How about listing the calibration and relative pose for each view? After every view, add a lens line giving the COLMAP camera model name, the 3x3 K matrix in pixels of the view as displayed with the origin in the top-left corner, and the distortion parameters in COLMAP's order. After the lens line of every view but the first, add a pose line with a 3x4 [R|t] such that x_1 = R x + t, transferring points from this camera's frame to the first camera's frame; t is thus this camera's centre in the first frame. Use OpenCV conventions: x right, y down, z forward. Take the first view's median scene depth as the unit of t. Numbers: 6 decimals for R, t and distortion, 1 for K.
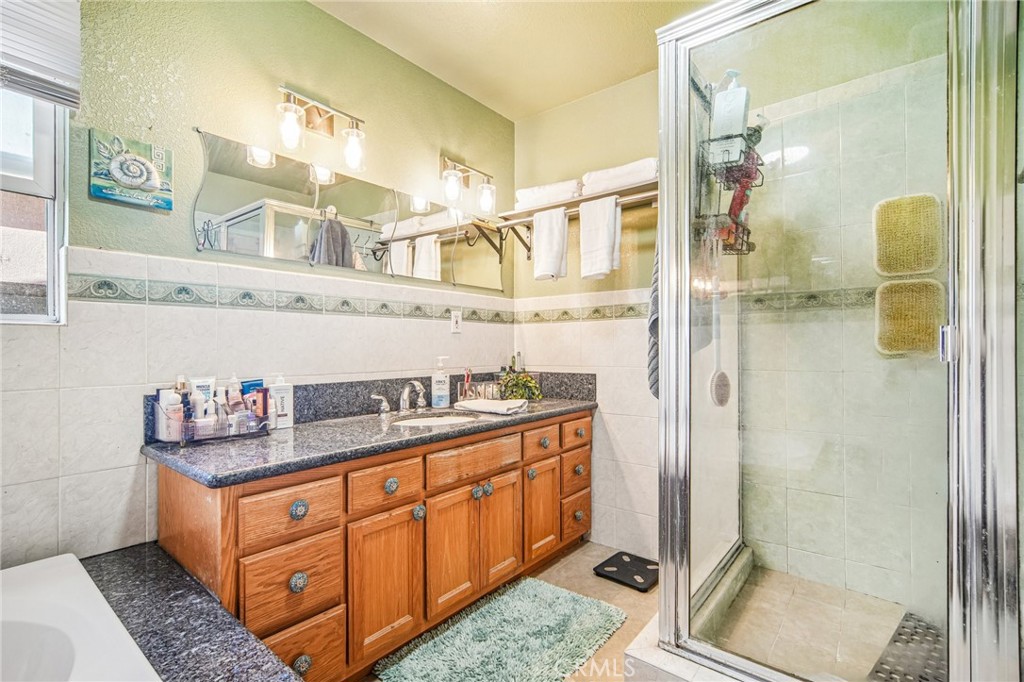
lens RADIAL K [[476.1, 0, 511.6], [0, 476.1, 344.3], [0, 0, 1]] dist [-0.003200, 0.003354]
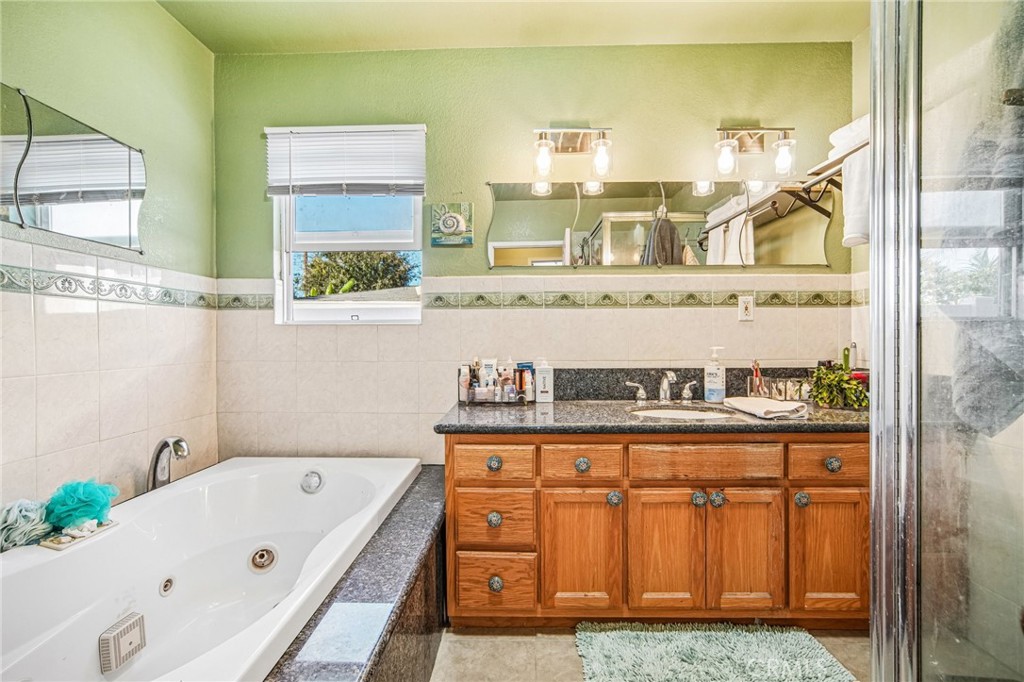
lens RADIAL K [[438.7, 0, 512.0], [0, 438.7, 340.4], [0, 0, 1]] dist [-0.012623, 0.001720]
pose [[0.612662, 0.000895, -0.790344, 0.344372], [0.006261, 0.999962, 0.005985, 0.006754], [0.790320, -0.008615, 0.612634, 0.211909]]
